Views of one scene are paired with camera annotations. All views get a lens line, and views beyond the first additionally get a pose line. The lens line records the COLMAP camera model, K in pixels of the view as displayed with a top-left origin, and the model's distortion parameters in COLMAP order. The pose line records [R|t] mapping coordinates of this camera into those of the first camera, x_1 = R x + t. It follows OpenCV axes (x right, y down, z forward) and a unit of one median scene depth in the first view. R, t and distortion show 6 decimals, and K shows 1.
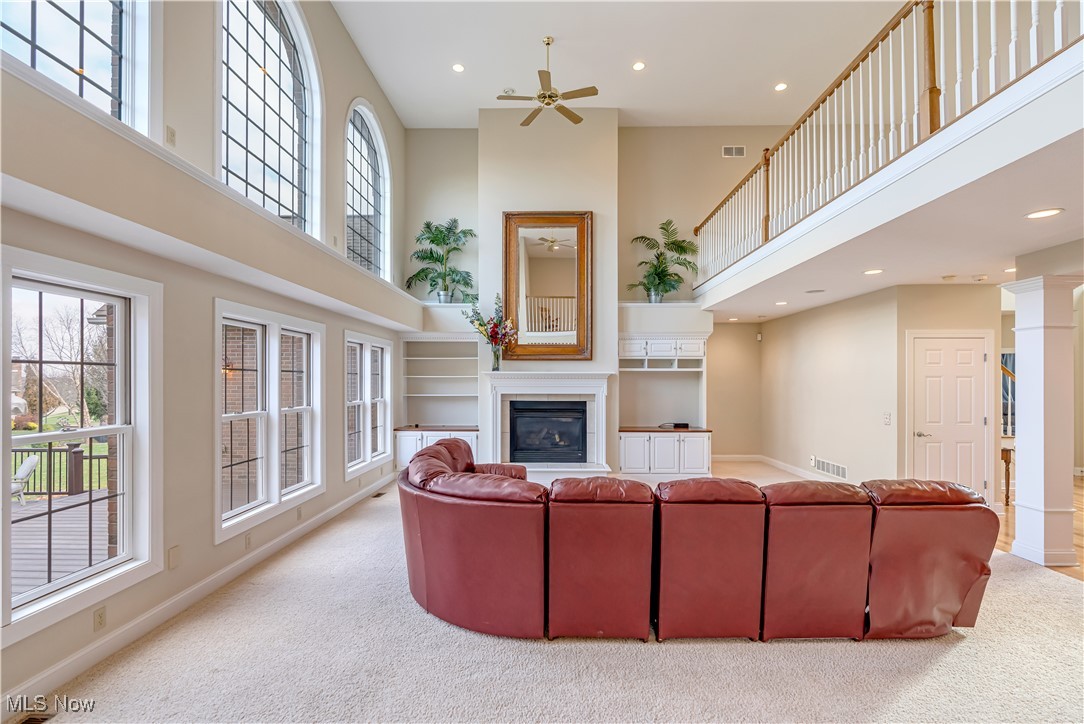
lens RADIAL K [[496.0, 0, 592.5], [0, 496.0, 380.0], [0, 0, 1]] dist [-0.006303, 0.000796]
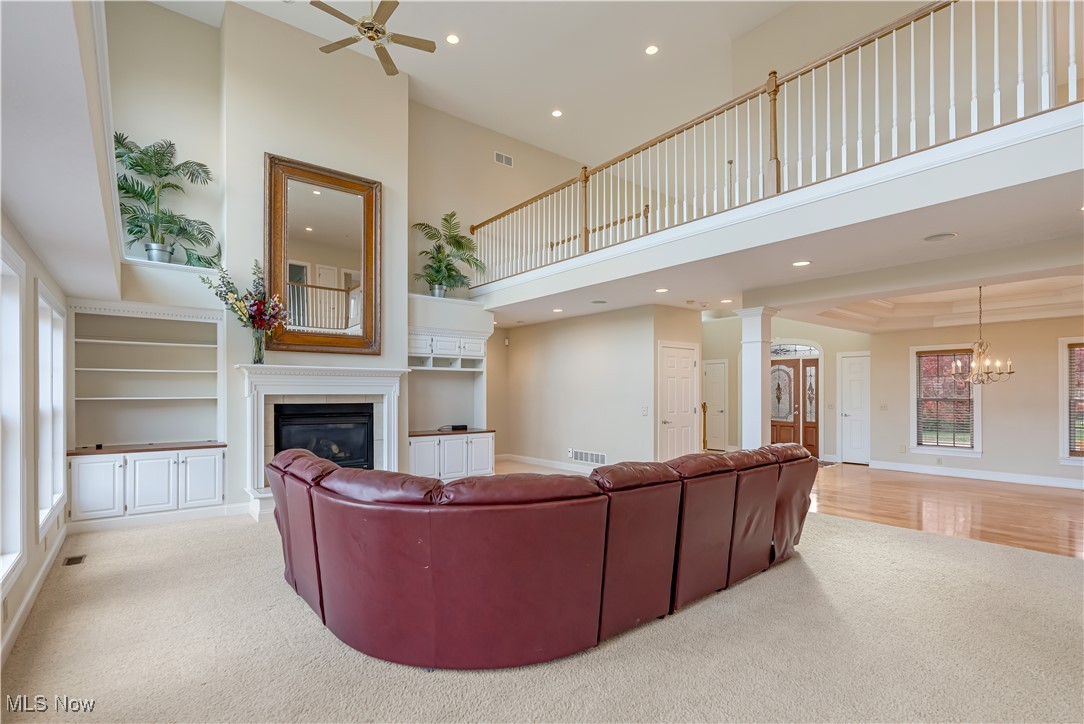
lens RADIAL K [[496.0, 0, 547.2], [0, 496.0, 392.9], [0, 0, 1]] dist [-0.006303, 0.000796]
pose [[0.783845, -0.004230, 0.620942, -0.305717], [0.004356, 0.999990, 0.001314, 0.025106], [-0.620941, 0.001675, 0.783855, 0.145196]]
